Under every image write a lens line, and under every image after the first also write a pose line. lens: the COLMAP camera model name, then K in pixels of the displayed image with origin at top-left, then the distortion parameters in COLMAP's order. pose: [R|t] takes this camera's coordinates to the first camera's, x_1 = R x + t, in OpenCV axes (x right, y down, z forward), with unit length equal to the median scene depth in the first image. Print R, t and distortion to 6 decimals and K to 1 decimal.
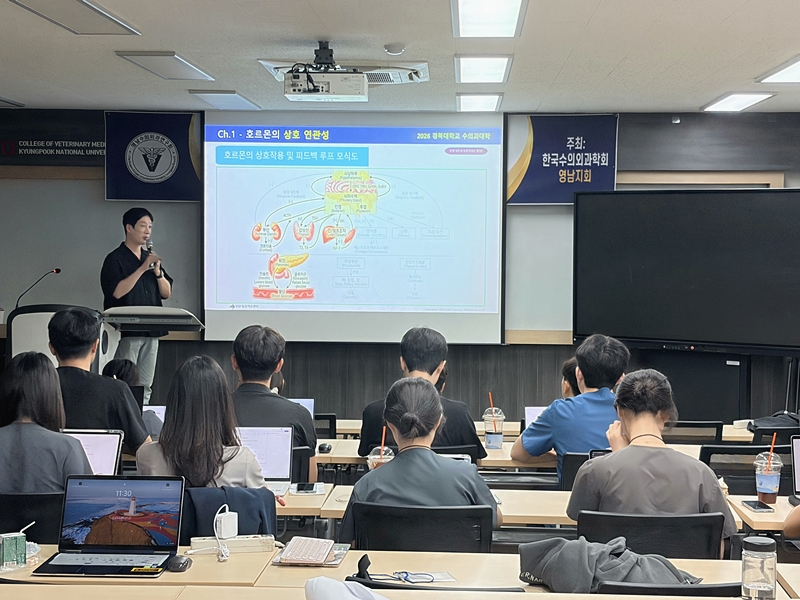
lens RADIAL K [[1500.9, 0, 400.0], [0, 1500.9, 300.0], [0, 0, 1]] dist [0.200894, 0.018497]
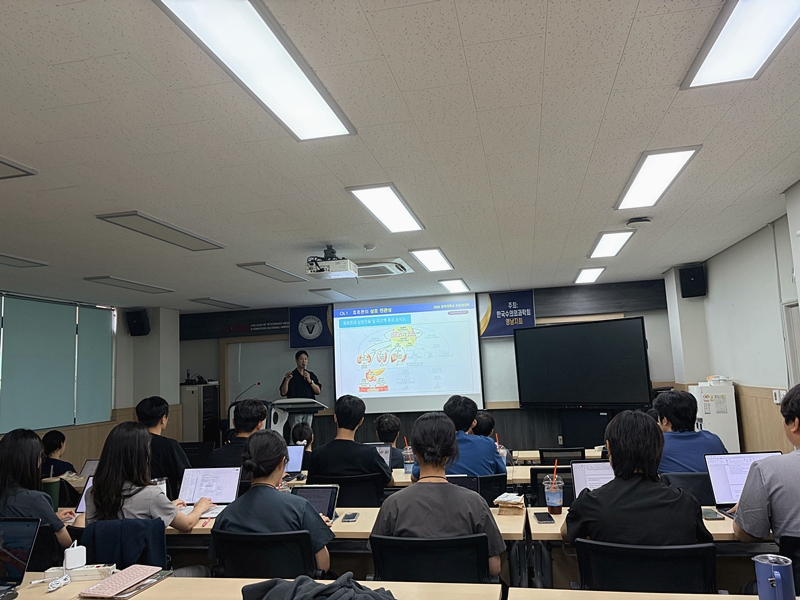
lens RADIAL K [[608.3, 0, 400.0], [0, 608.3, 300.0], [0, 0, 1]] dist [0.078248, -0.112108]
pose [[0.985899, -0.075044, -0.149574, 0.090325], [0.050346, 0.985415, -0.162550, 0.012865], [0.159591, 0.152727, 0.975298, 0.188547]]
